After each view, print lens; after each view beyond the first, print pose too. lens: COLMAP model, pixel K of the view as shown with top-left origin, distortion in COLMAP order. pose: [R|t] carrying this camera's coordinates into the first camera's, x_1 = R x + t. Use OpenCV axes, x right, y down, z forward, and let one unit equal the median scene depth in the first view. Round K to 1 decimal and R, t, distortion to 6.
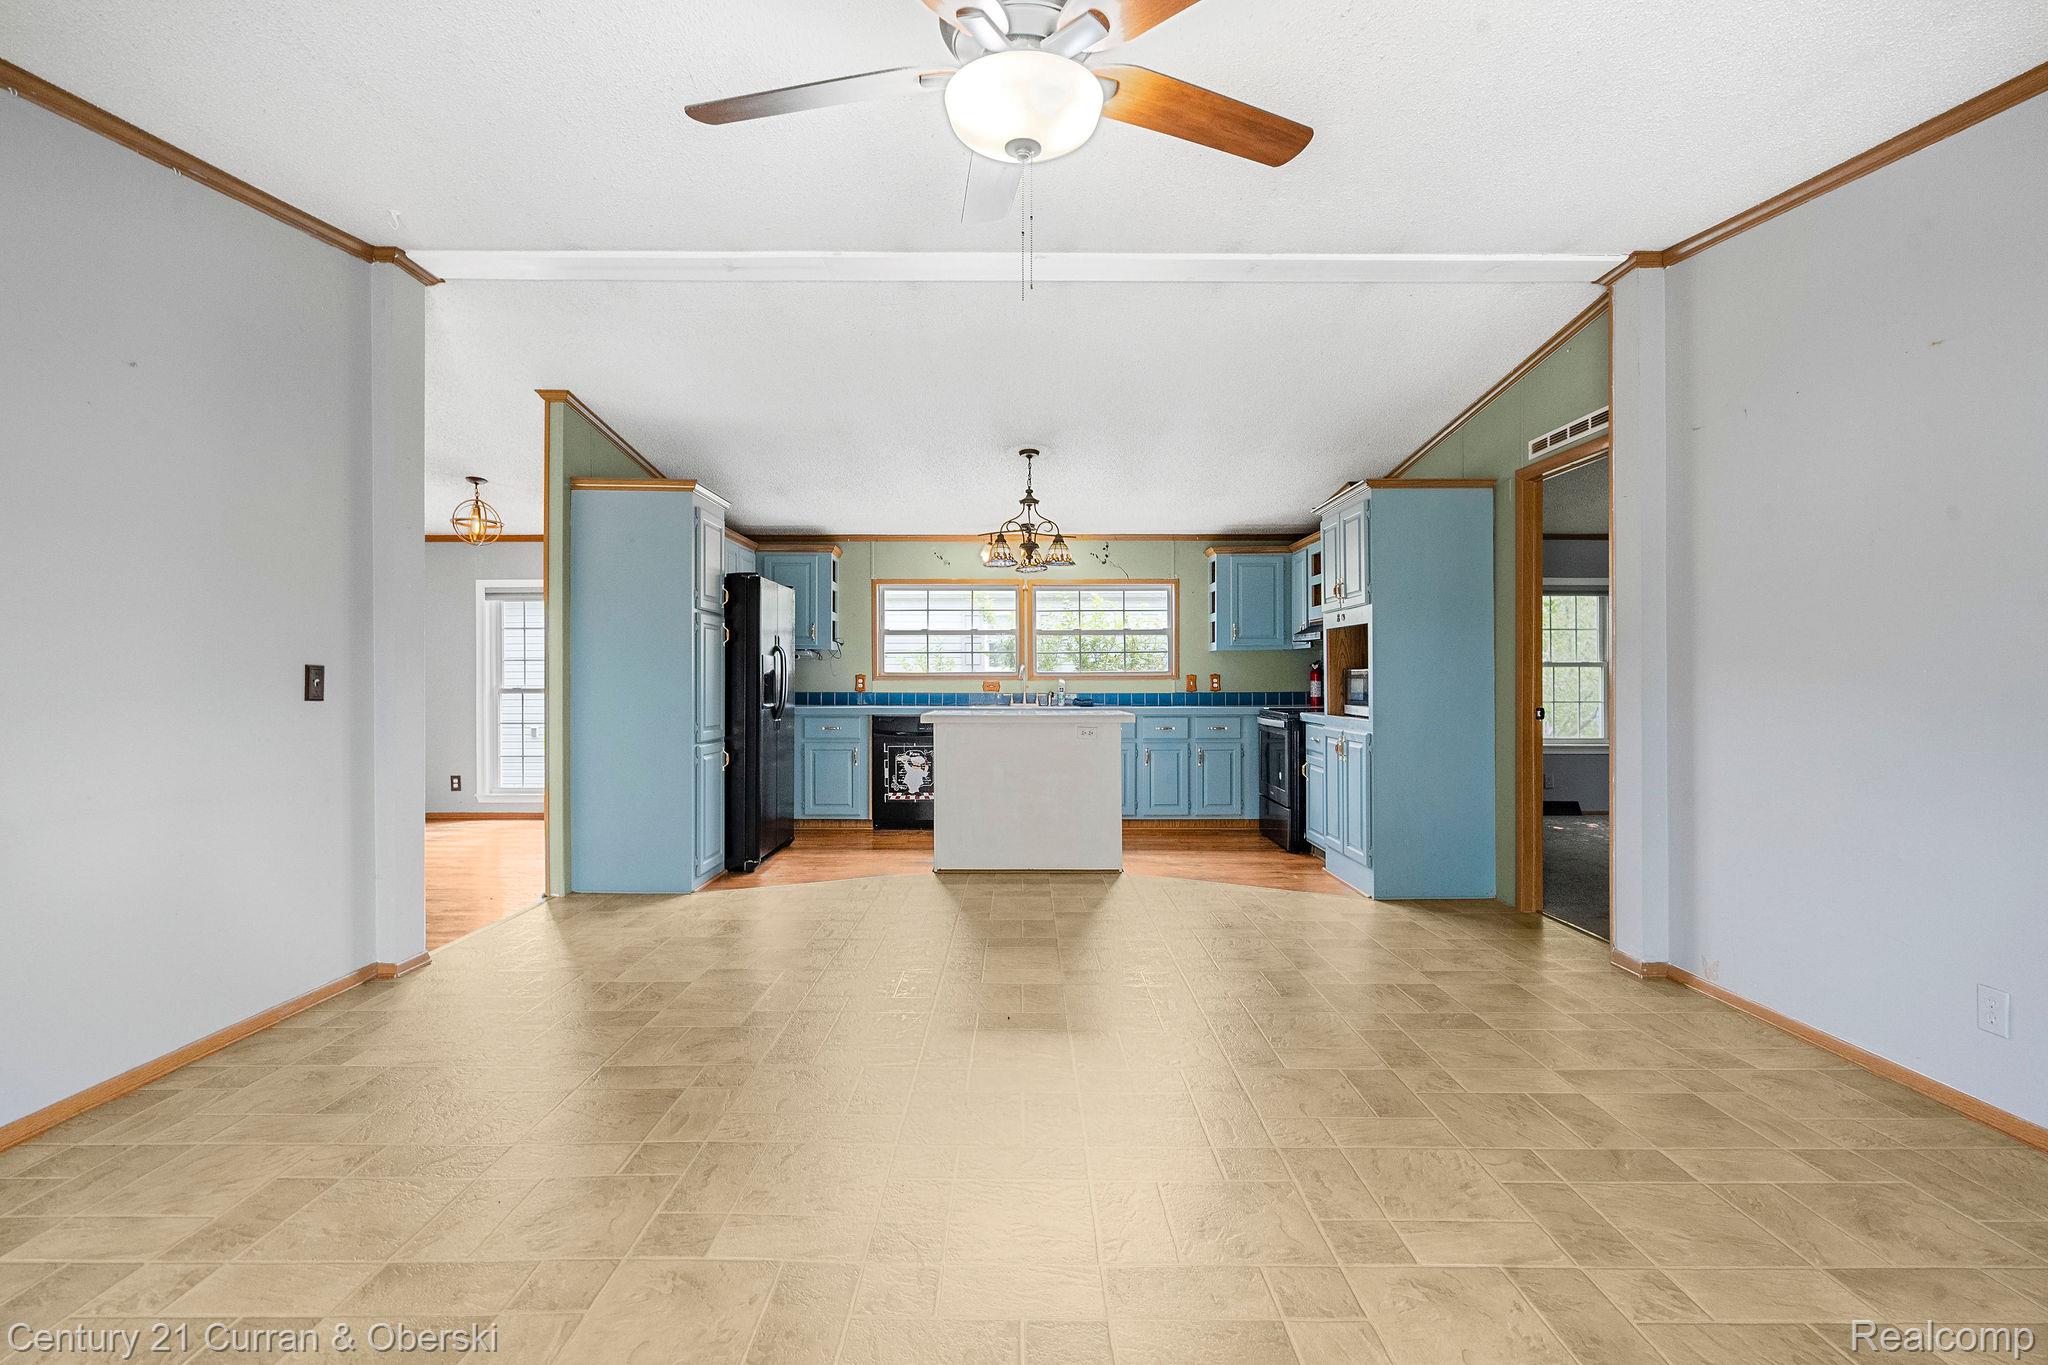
lens RADIAL K [[944.6, 0, 1024.0], [0, 944.6, 682.5], [0, 0, 1]] dist [-0.000490, 0.000390]
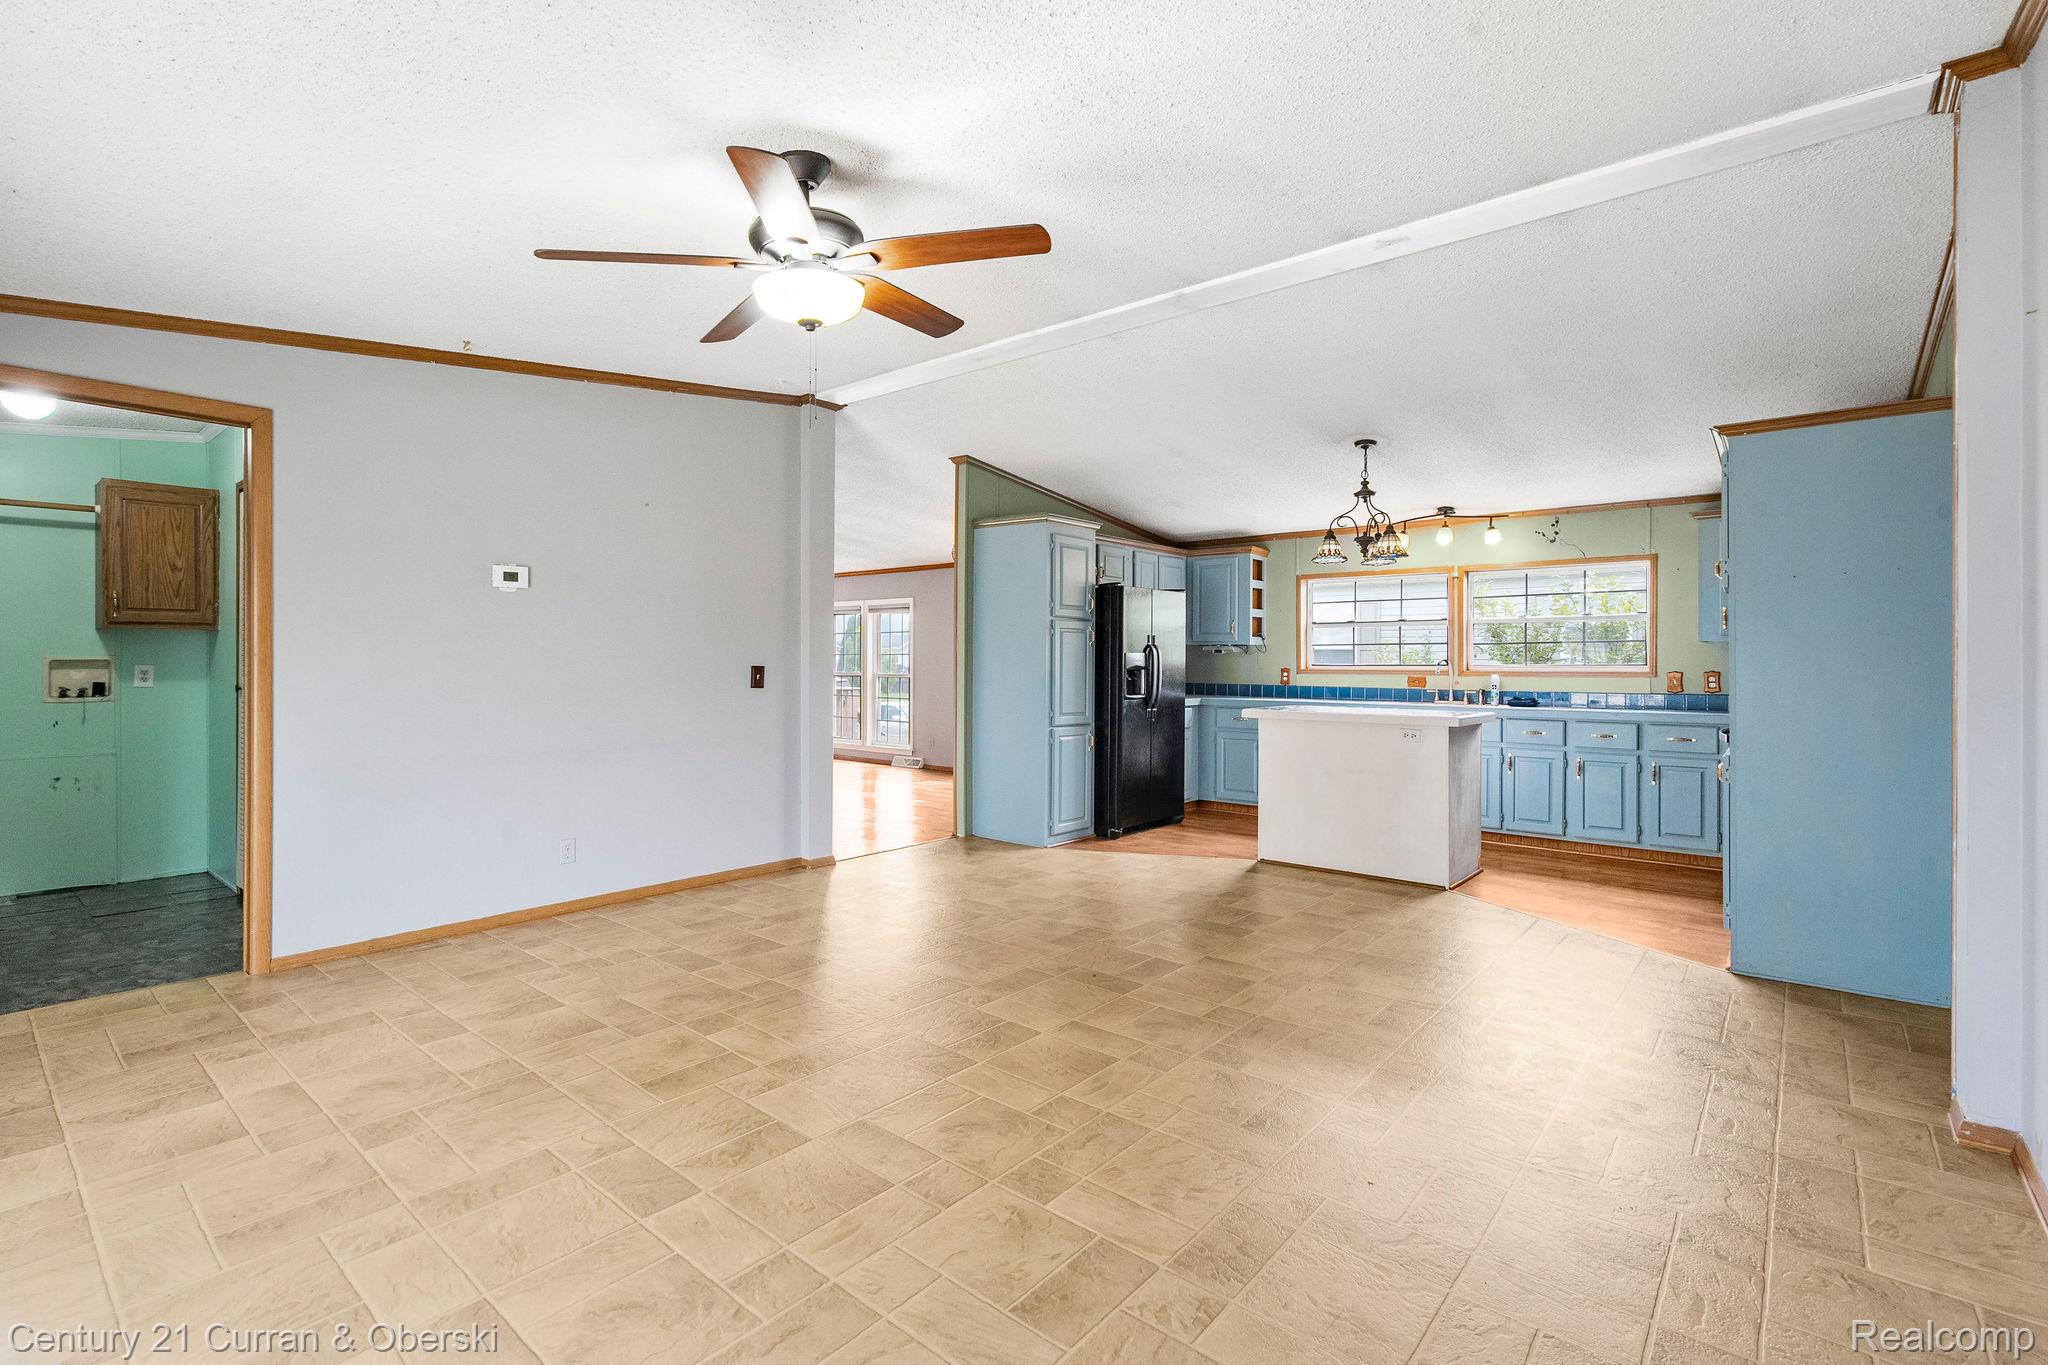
lens RADIAL K [[942.4, 0, 1015.9], [0, 942.4, 664.4], [0, 0, 1]] dist [-0.001673, 0.001045]
pose [[0.761426, 0.005307, -0.648231, 0.292491], [-0.007061, 0.999975, -0.000107, -0.011142], [0.648214, 0.004658, 0.761444, 0.026557]]
